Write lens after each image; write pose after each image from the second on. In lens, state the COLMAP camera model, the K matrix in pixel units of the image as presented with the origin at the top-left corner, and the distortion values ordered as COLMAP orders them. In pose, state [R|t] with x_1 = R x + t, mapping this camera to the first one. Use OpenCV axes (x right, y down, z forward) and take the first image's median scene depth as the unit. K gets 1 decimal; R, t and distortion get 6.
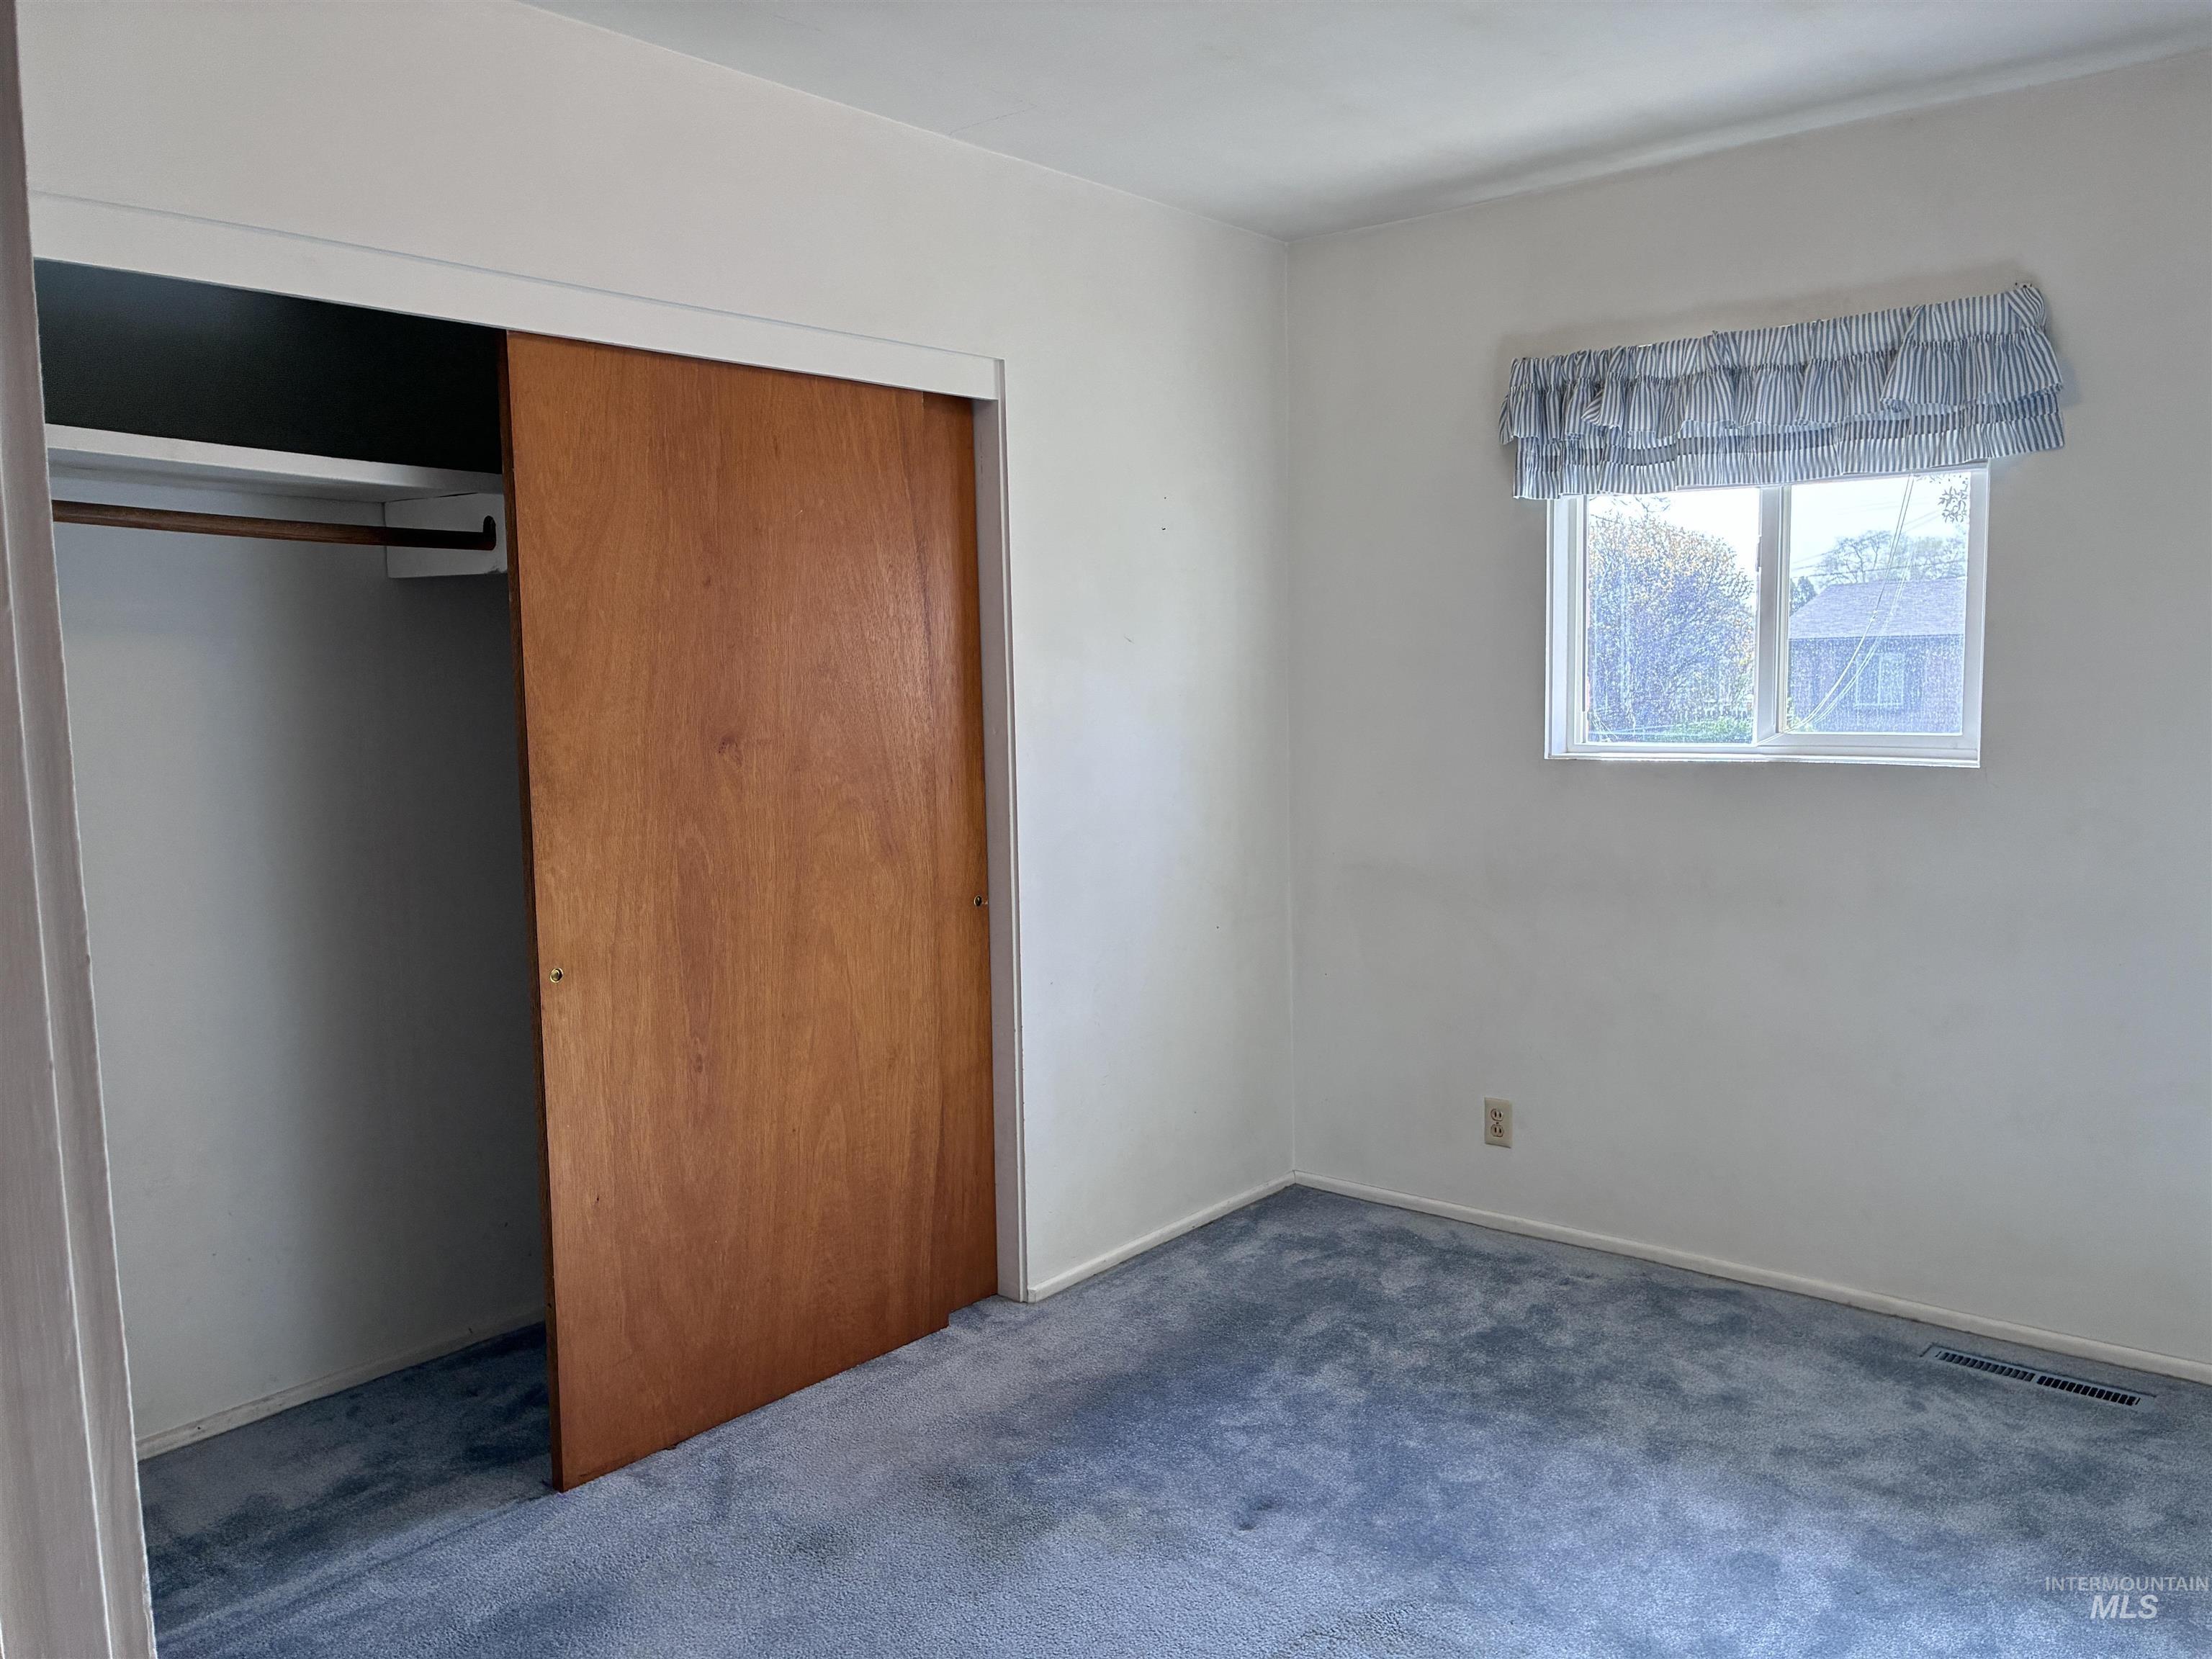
lens RADIAL K [[1654.6, 0, 1106.0], [0, 1654.6, 829.5], [0, 0, 1]] dist [0.057559, -0.078833]
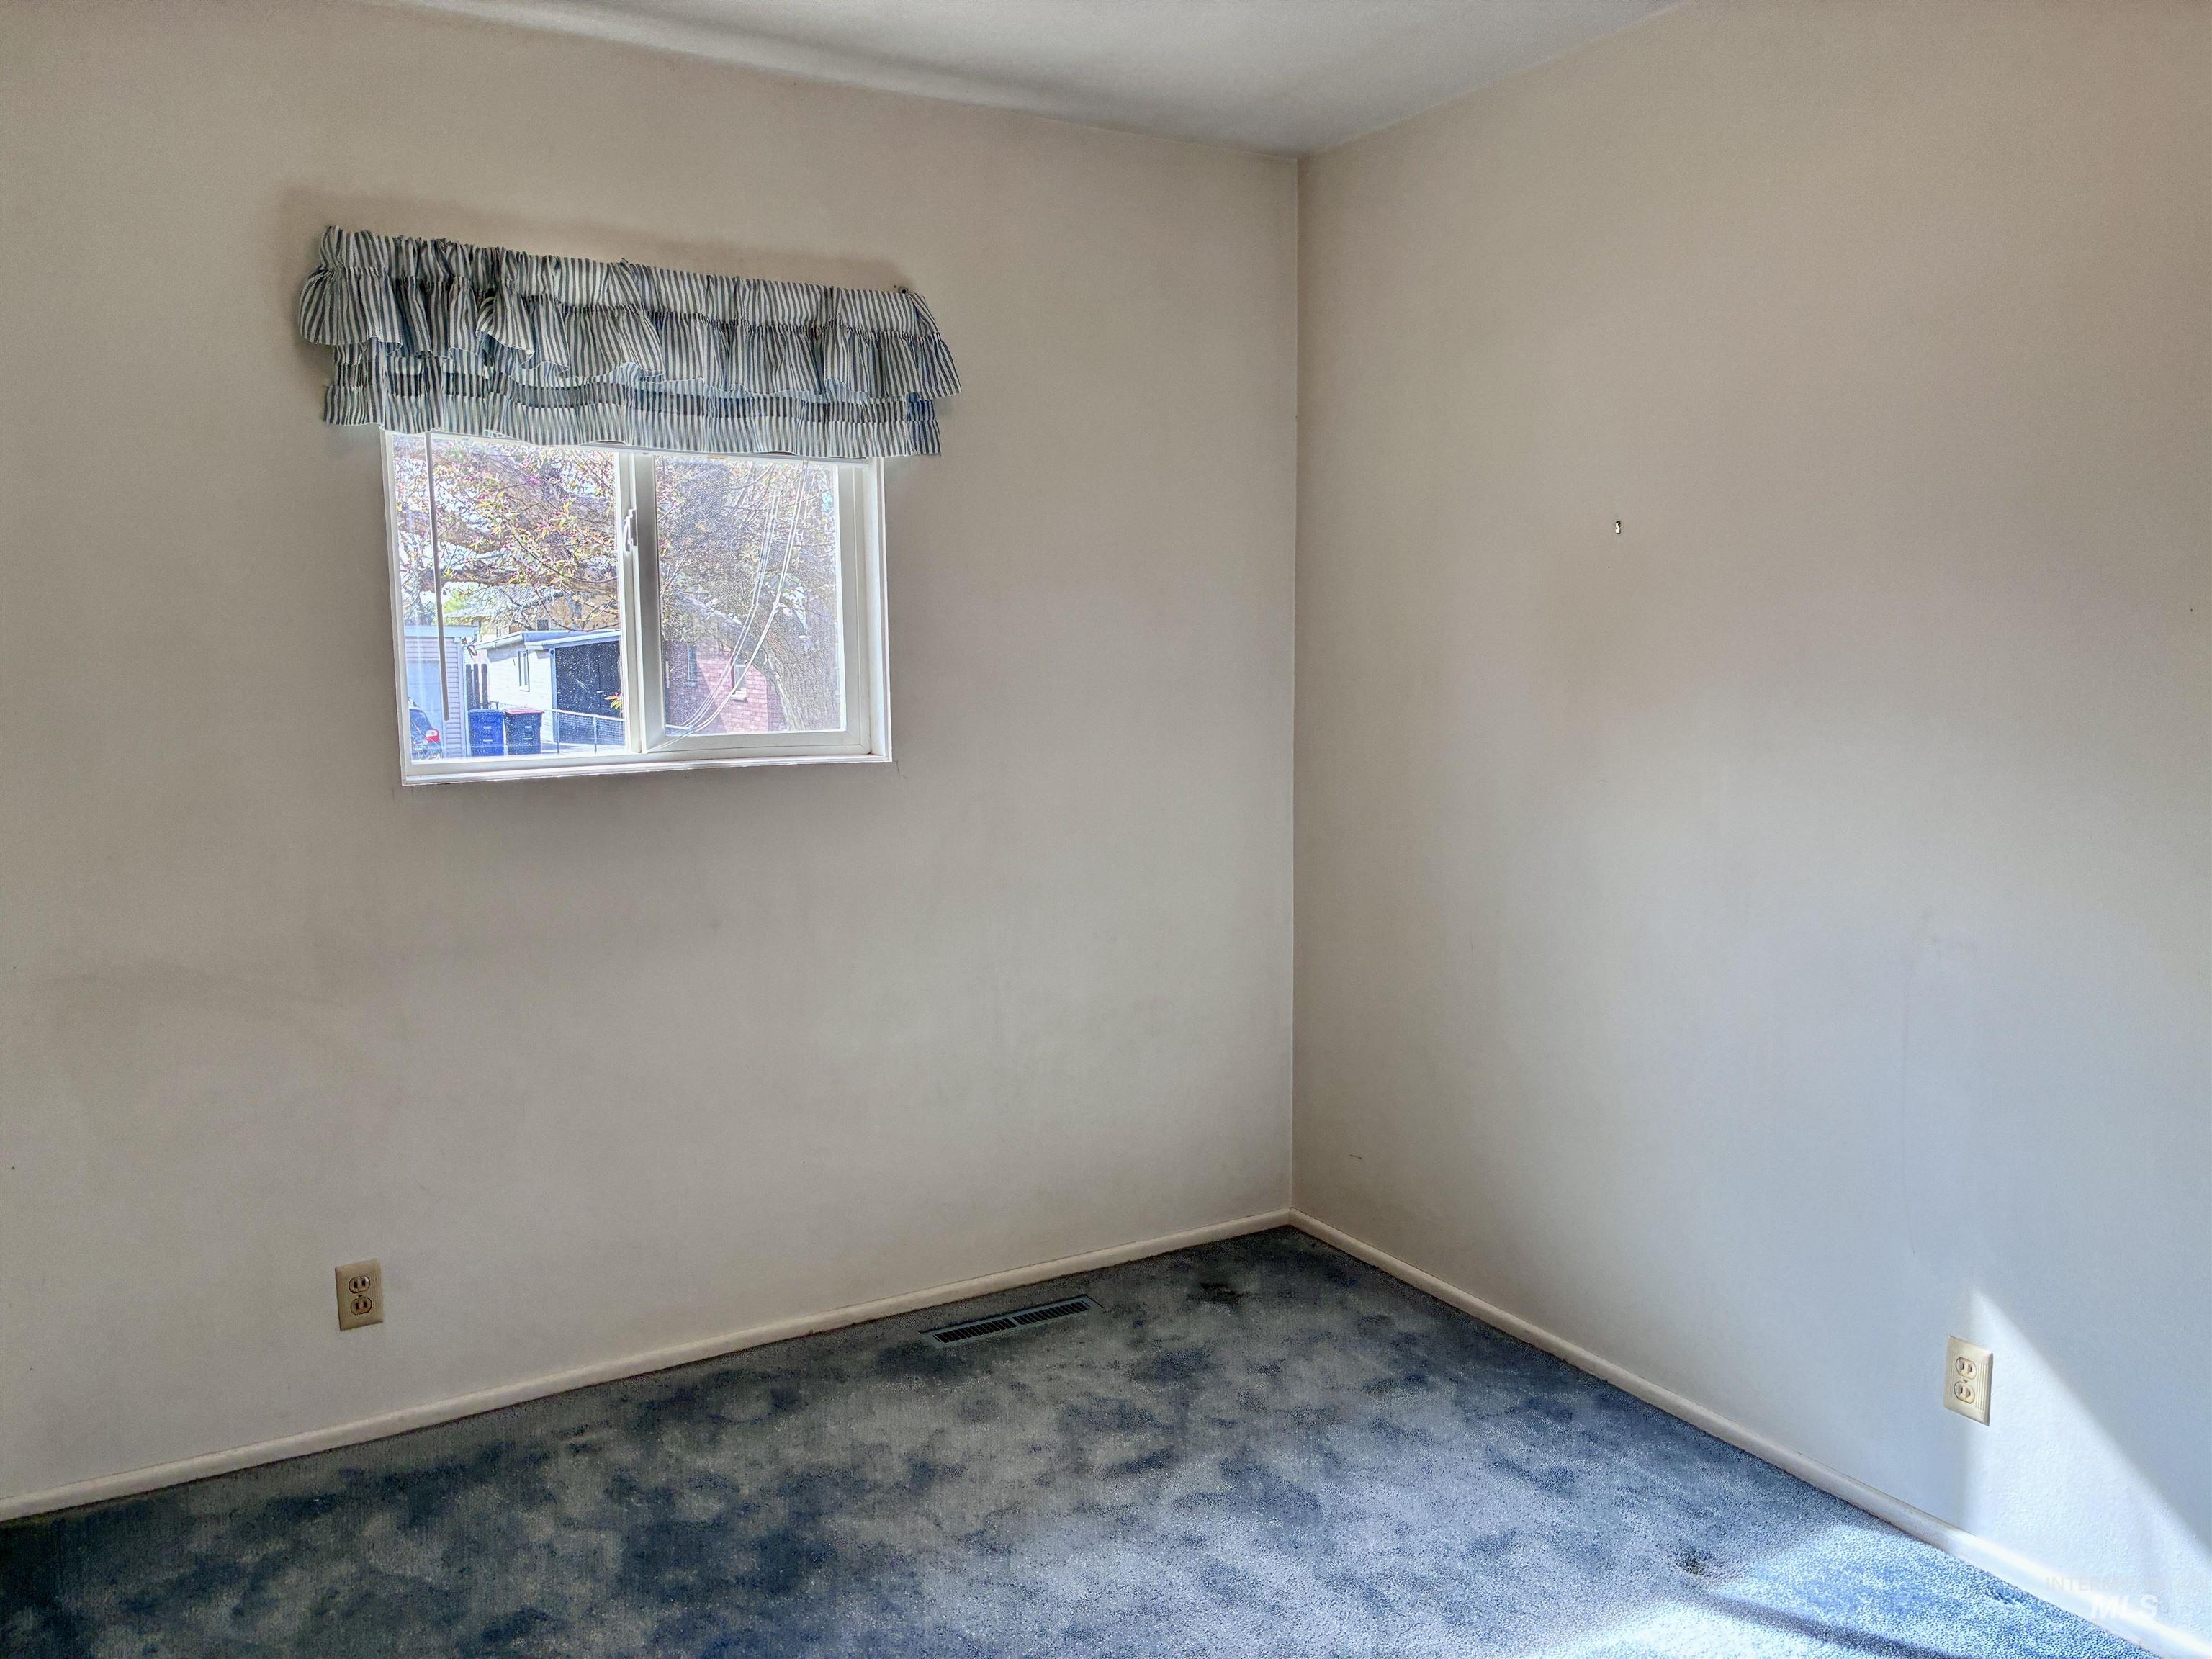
lens RADIAL K [[1654.6, 0, 1106.0], [0, 1654.6, 829.5], [0, 0, 1]] dist [0.057559, -0.078833]
pose [[0.342990, -0.094226, 0.934601, -0.365008], [0.095994, 0.993263, 0.064911, -0.046609], [-0.934421, 0.067452, 0.349724, 0.507739]]
